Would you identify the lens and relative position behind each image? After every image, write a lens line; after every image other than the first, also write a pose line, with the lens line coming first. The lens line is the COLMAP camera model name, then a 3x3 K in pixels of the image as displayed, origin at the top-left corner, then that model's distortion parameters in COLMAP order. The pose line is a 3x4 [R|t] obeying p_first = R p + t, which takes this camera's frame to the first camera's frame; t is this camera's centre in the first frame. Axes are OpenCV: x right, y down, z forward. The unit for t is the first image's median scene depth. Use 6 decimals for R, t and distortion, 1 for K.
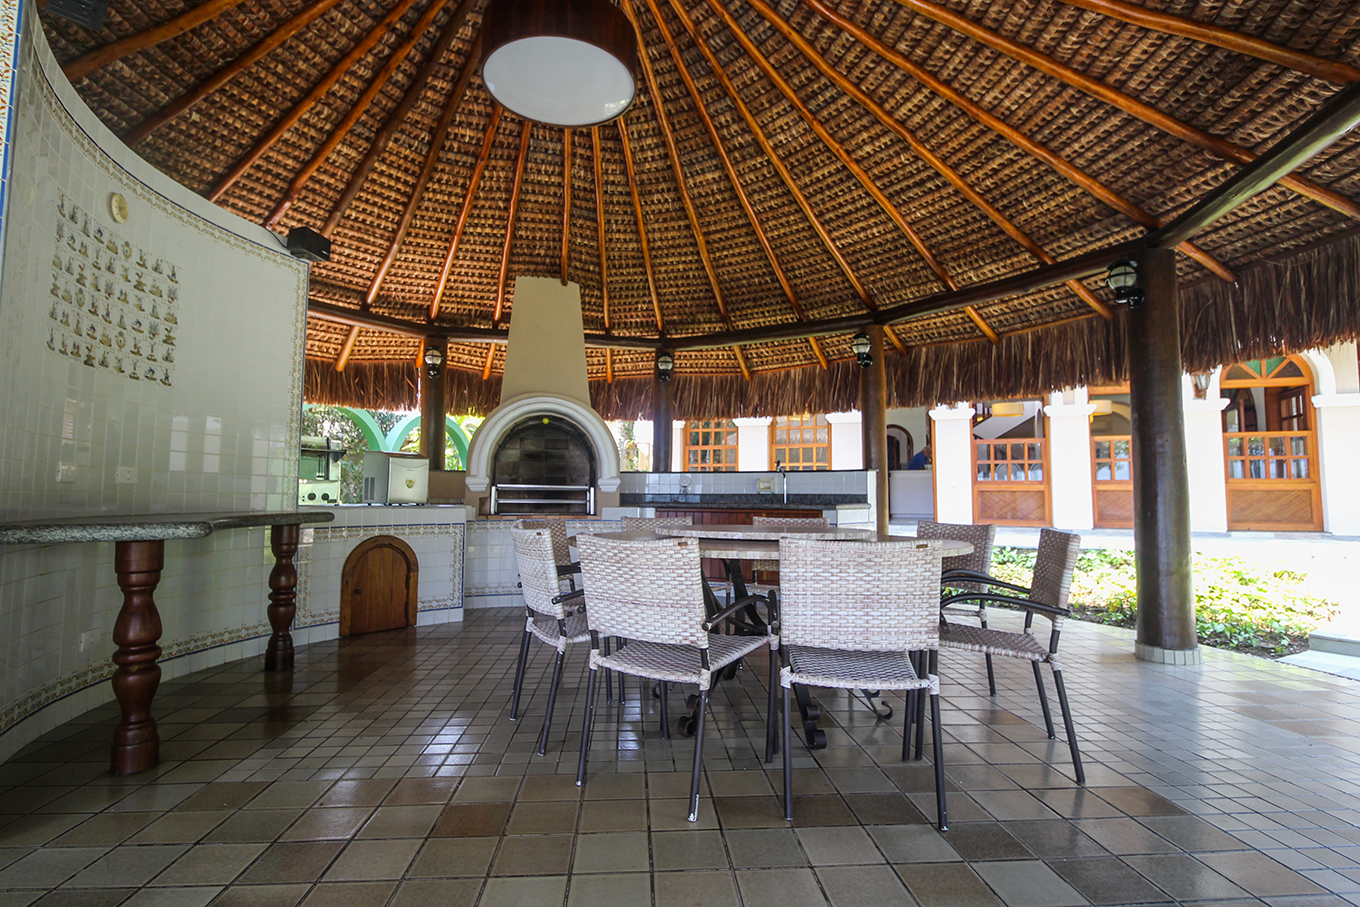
lens RADIAL K [[648.6, 0, 678.1], [0, 648.6, 456.4], [0, 0, 1]] dist [-0.018126, -0.000533]
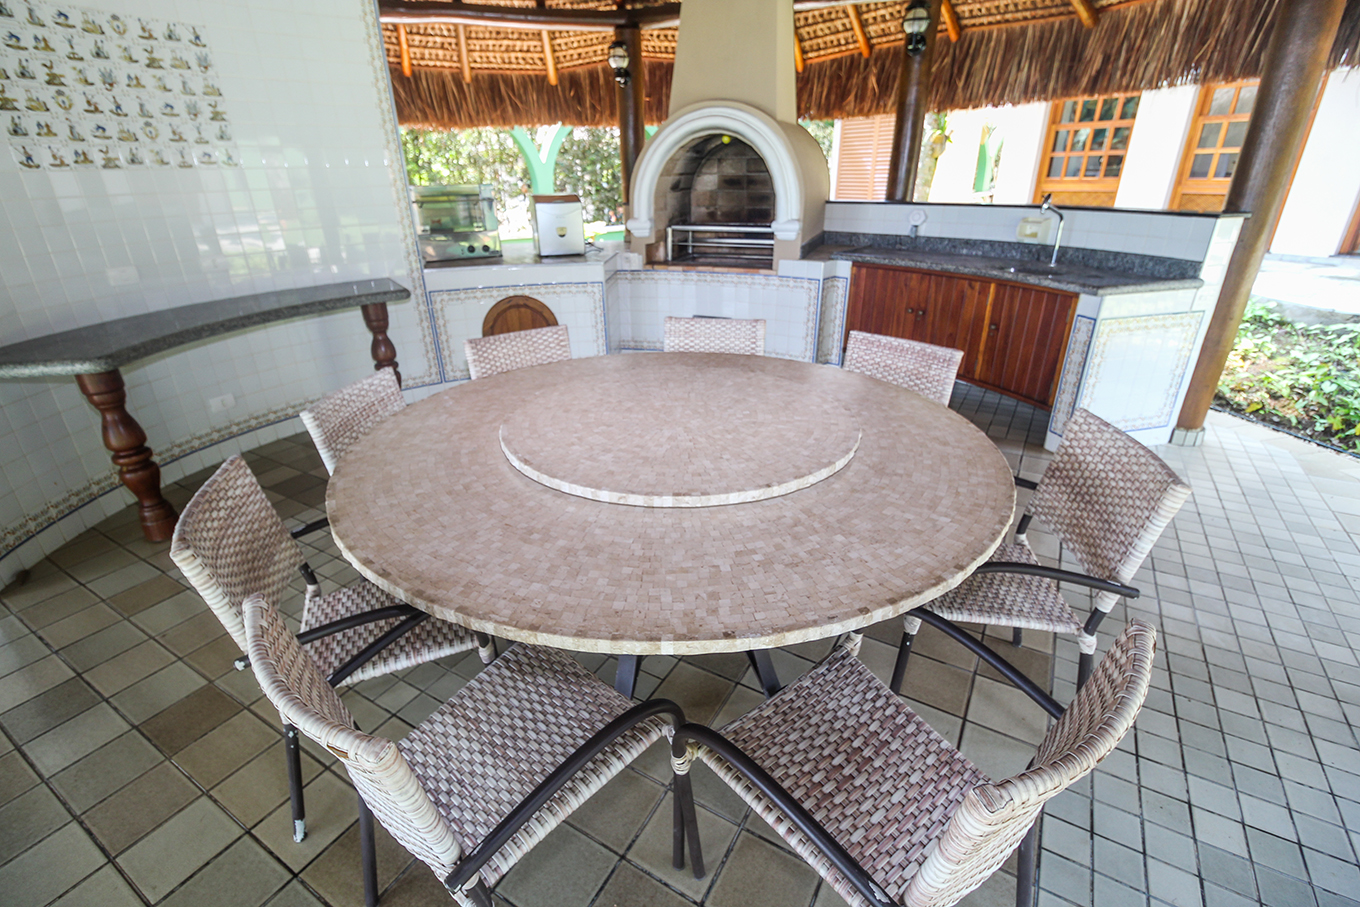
lens RADIAL K [[627.6, 0, 680.0], [0, 627.6, 452.4], [0, 0, 1]] dist [-0.010937, -0.000976]
pose [[0.817796, 0.212835, -0.534706, 0.414220], [0.060219, 0.892357, 0.447295, -0.103630], [0.572349, -0.397995, 0.716950, 0.508999]]
